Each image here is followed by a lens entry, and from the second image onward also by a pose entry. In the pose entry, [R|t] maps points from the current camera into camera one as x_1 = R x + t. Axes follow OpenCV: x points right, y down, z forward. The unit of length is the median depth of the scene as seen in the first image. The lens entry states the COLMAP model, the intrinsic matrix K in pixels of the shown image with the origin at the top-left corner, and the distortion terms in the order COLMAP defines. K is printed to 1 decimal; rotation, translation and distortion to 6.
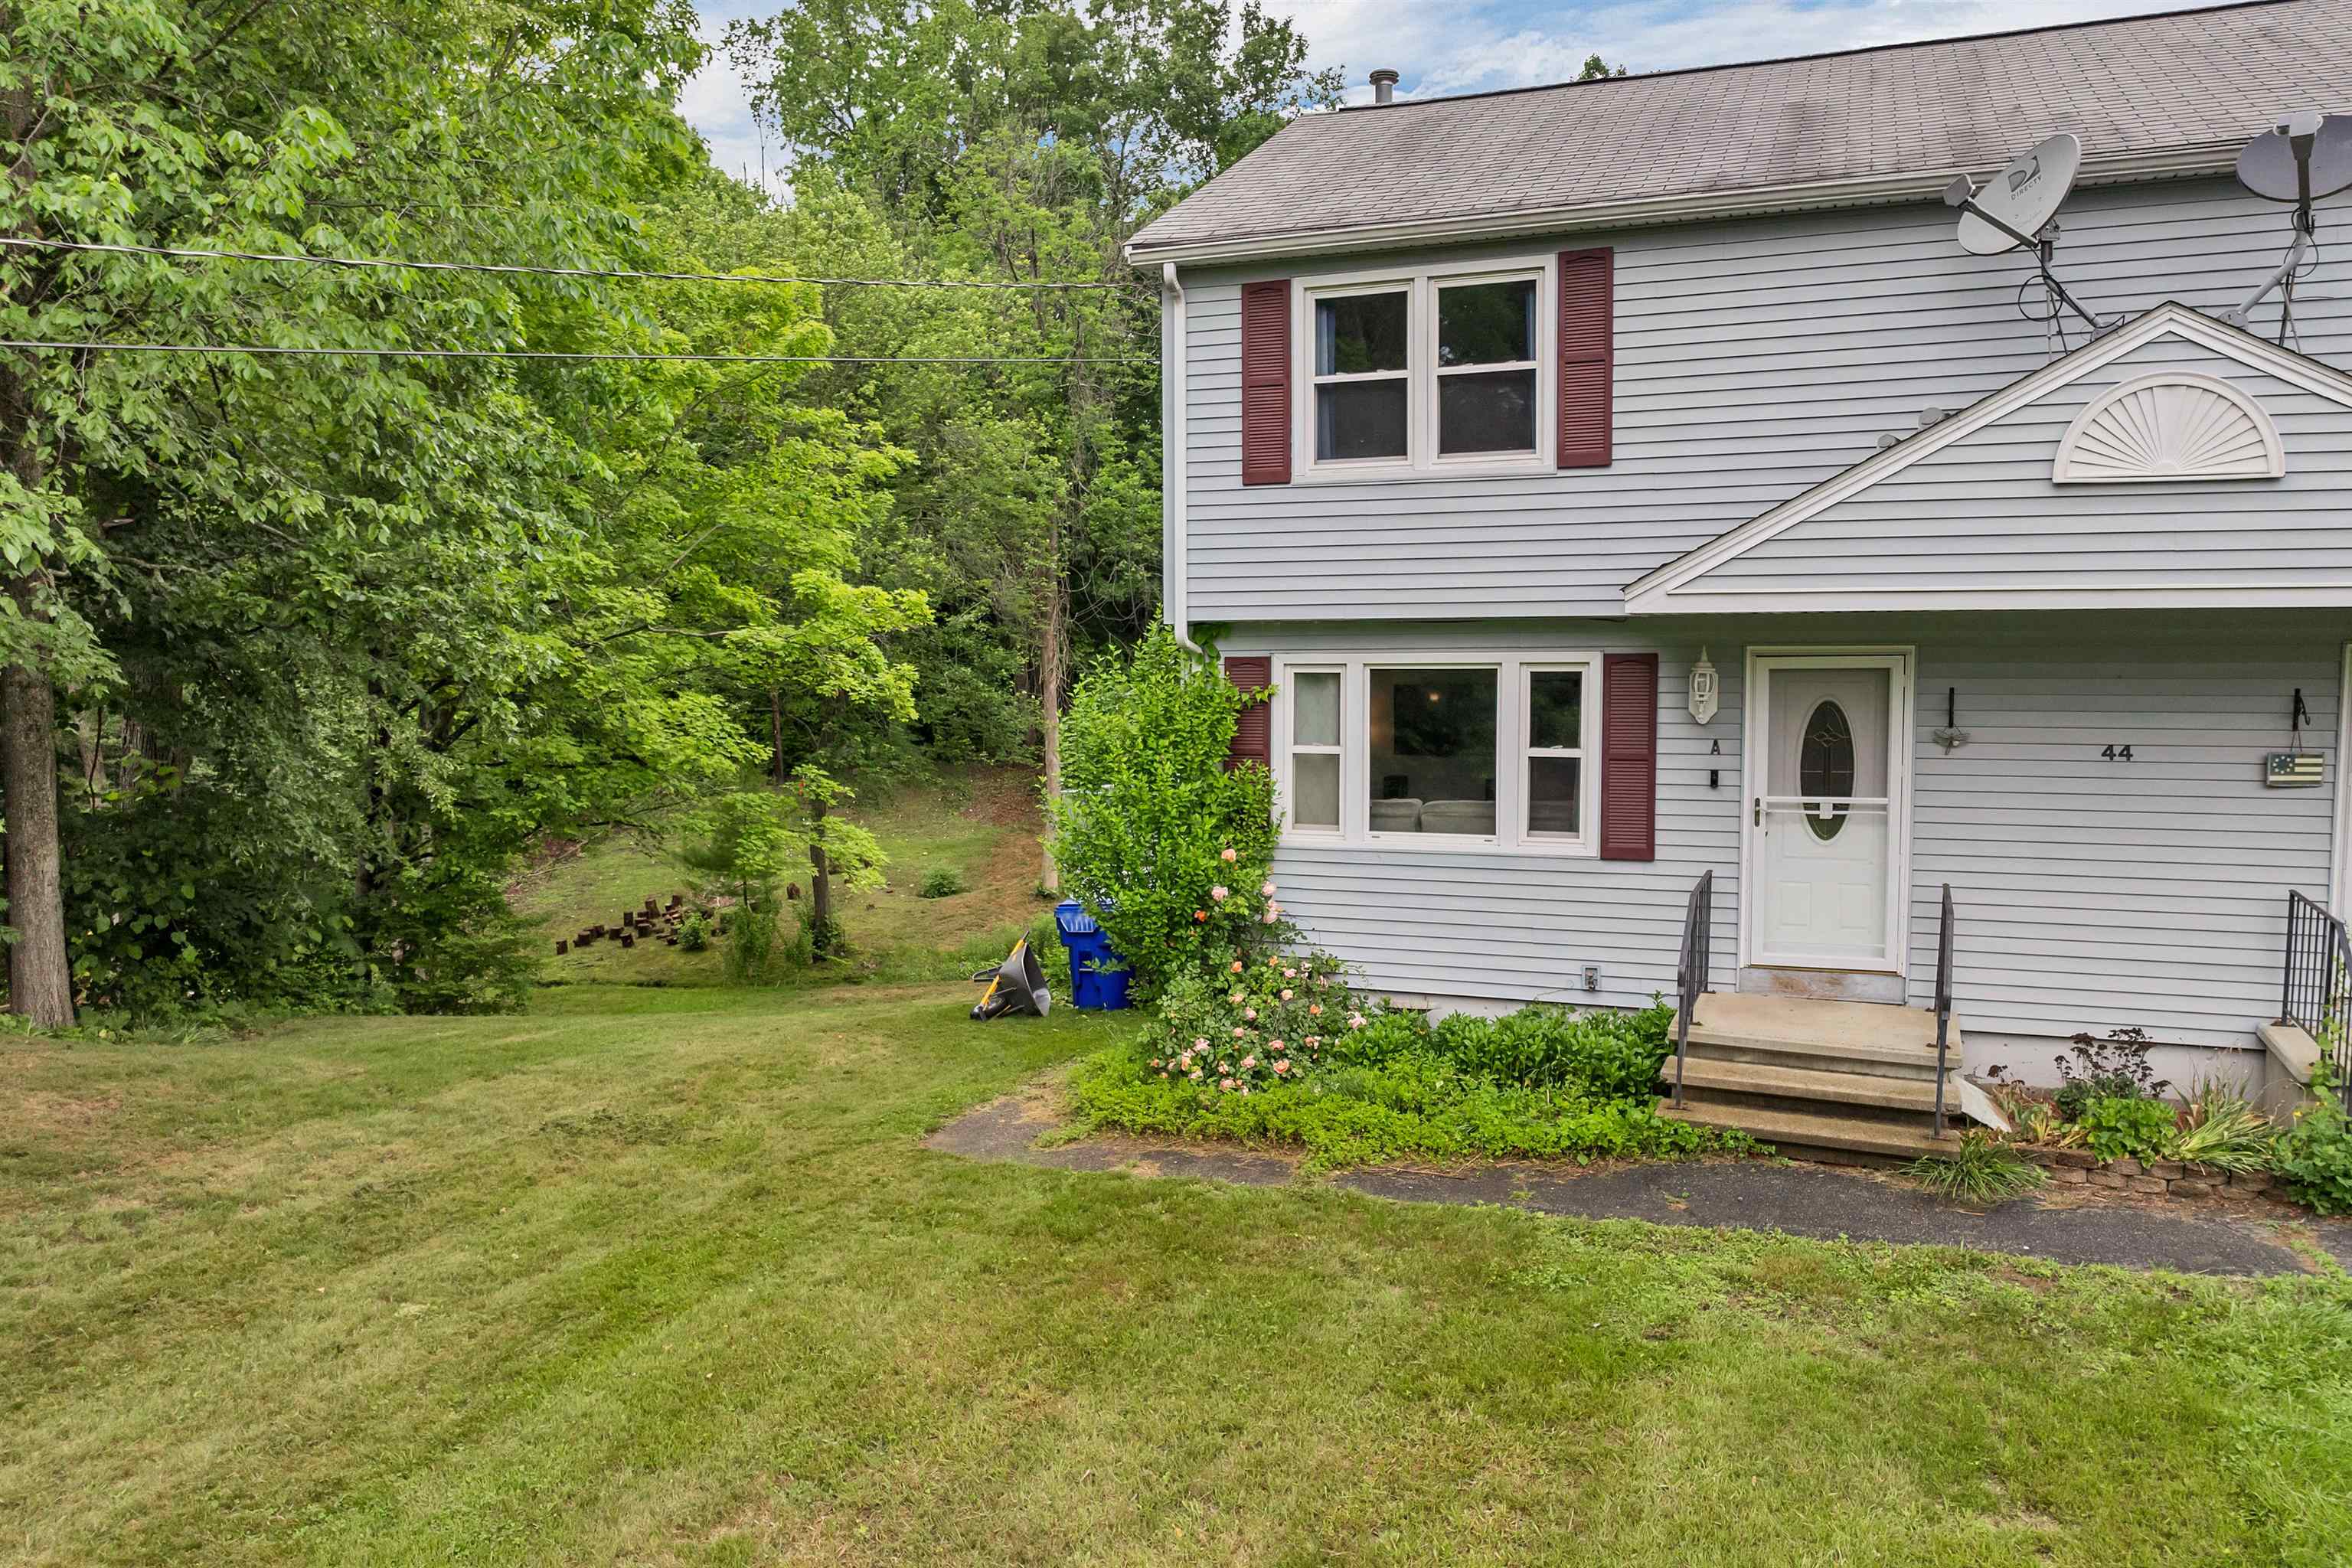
lens RADIAL K [[1694.4, 0, 1182.0], [0, 1694.4, 795.8], [0, 0, 1]] dist [-0.038764, 0.009120]
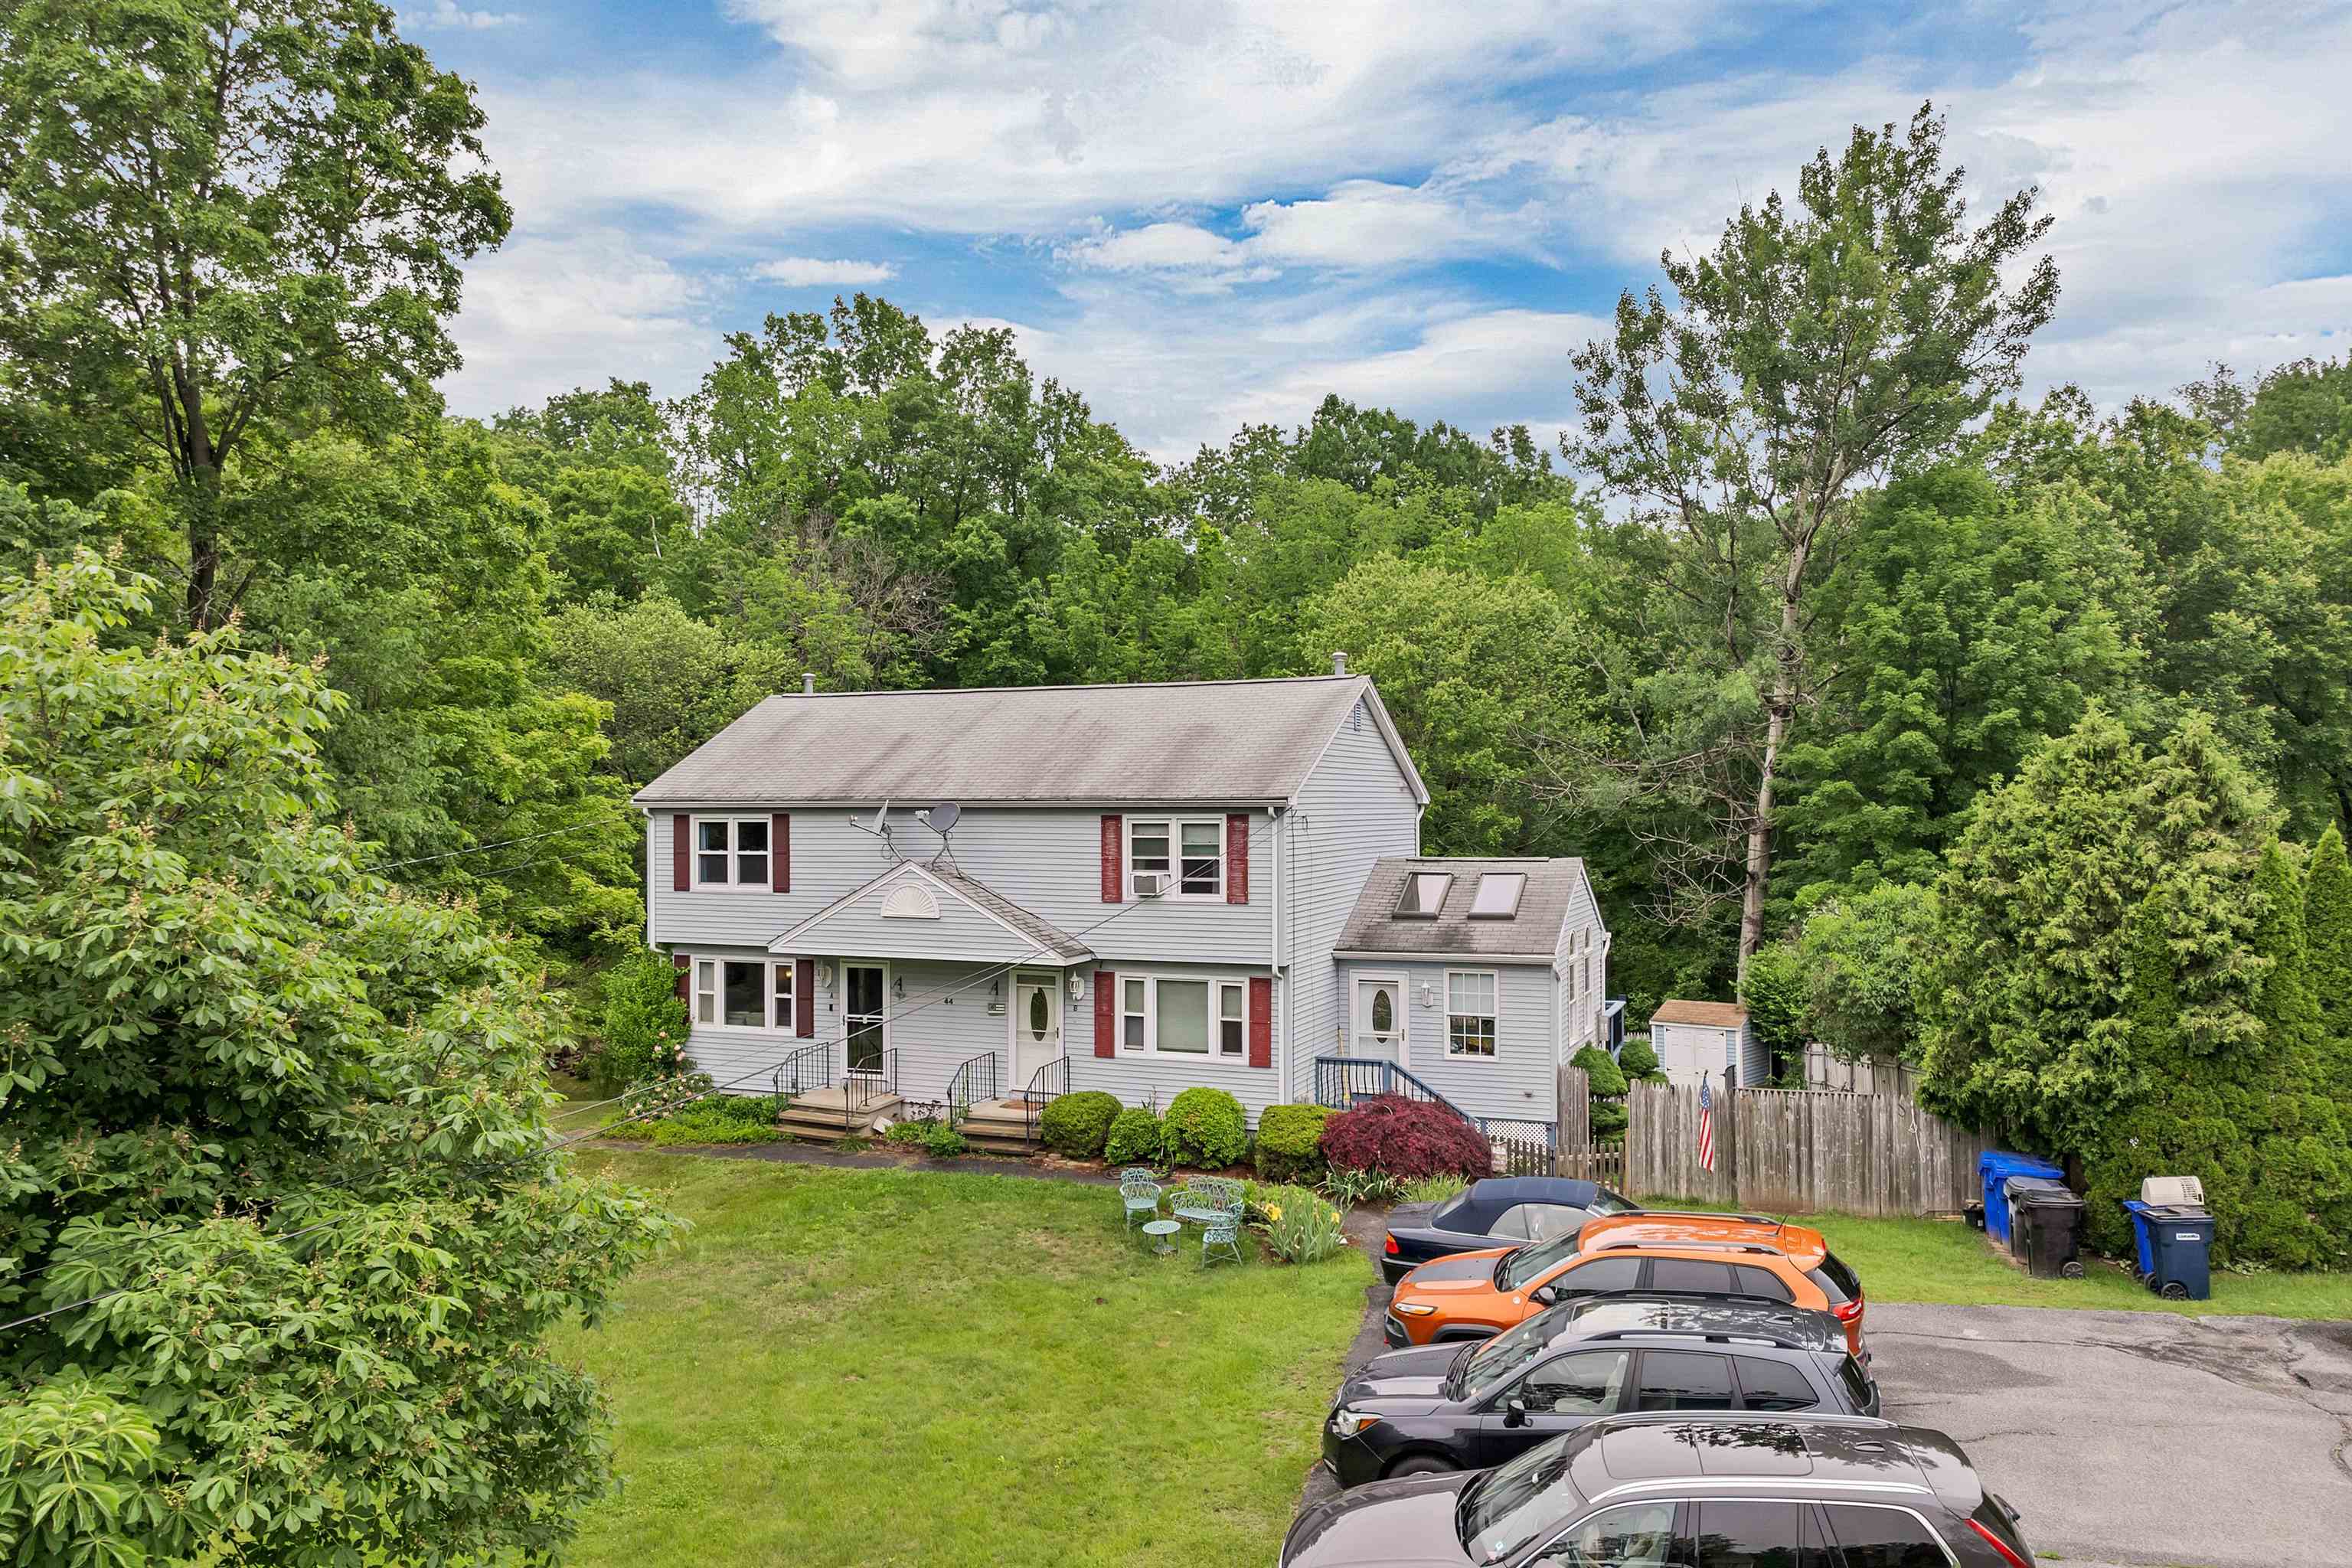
lens RADIAL K [[1694.4, 0, 1186.0], [0, 1694.4, 793.3], [0, 0, 1]] dist [-0.038764, 0.009120]
pose [[0.999864, 0.001686, -0.016392, 0.891211], [-0.003057, 0.996465, -0.083958, -0.121221], [0.016192, 0.083997, 0.996334, -1.632648]]
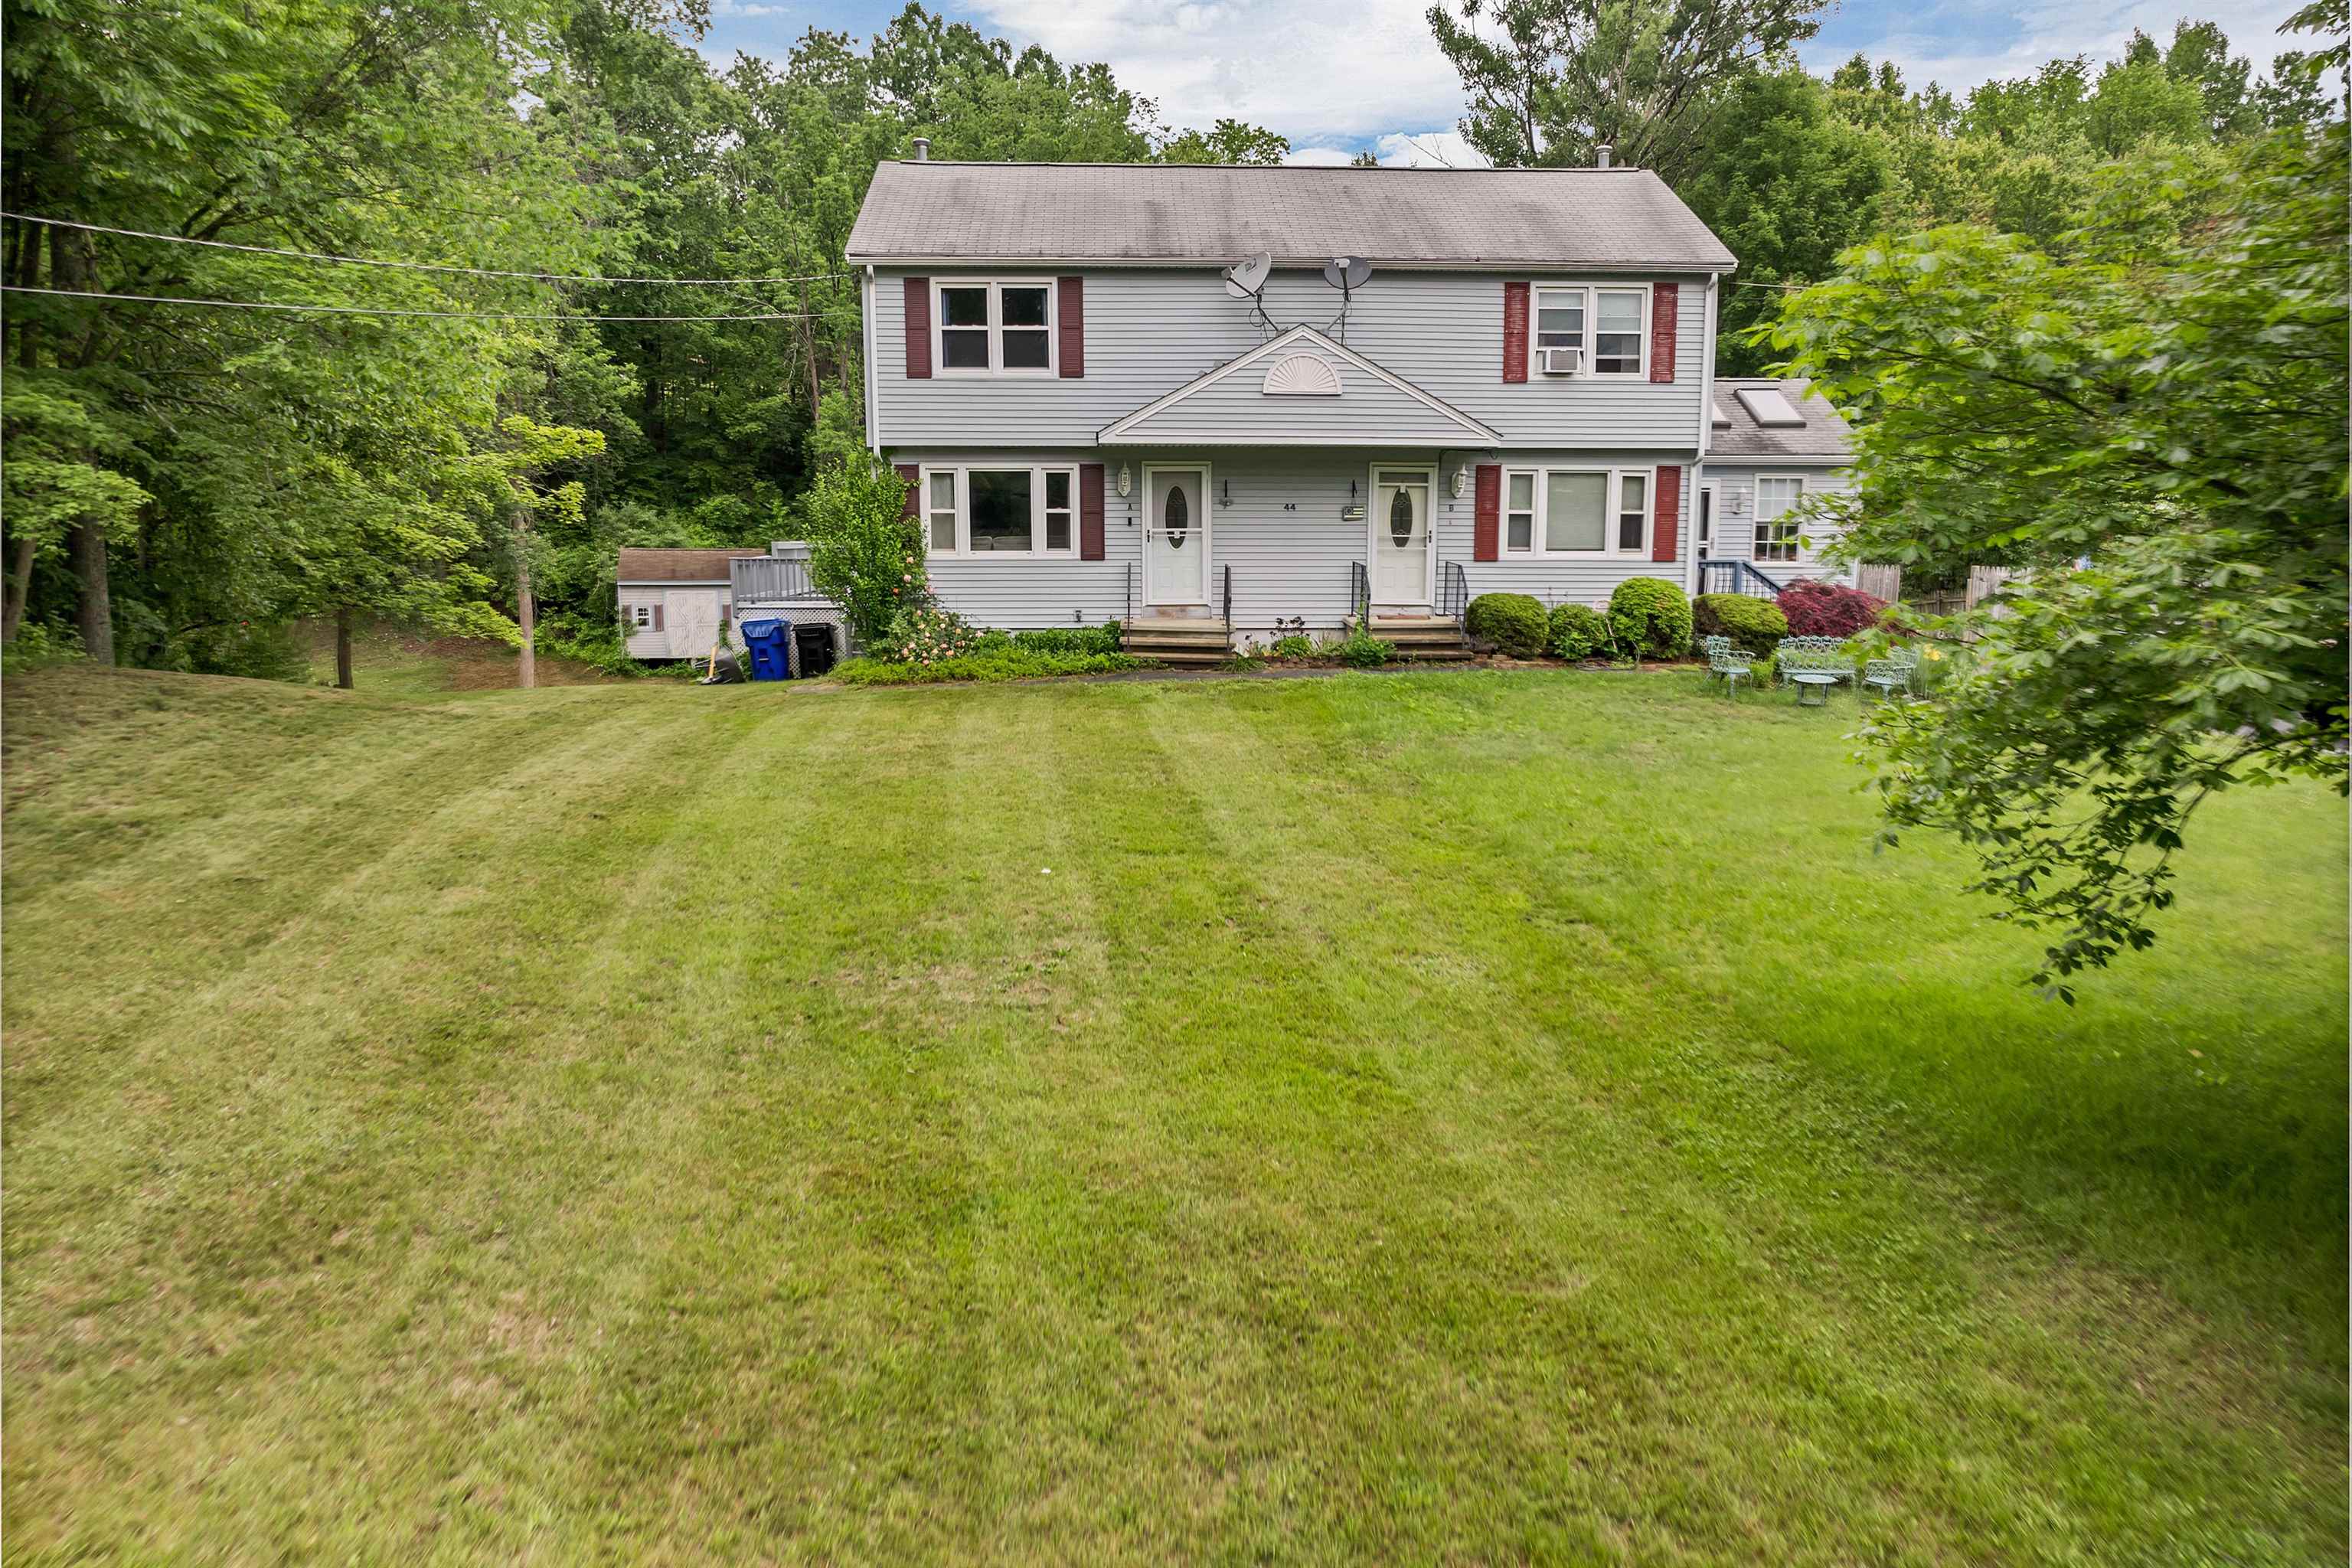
lens RADIAL K [[1694.4, 0, 1195.8], [0, 1694.4, 854.5], [0, 0, 1]] dist [-0.038764, 0.009120]
pose [[0.911585, -0.070648, 0.404997, -0.527999], [0.027894, 0.993483, 0.110517, 0.177816], [-0.410165, -0.089449, 0.907614, -1.078365]]
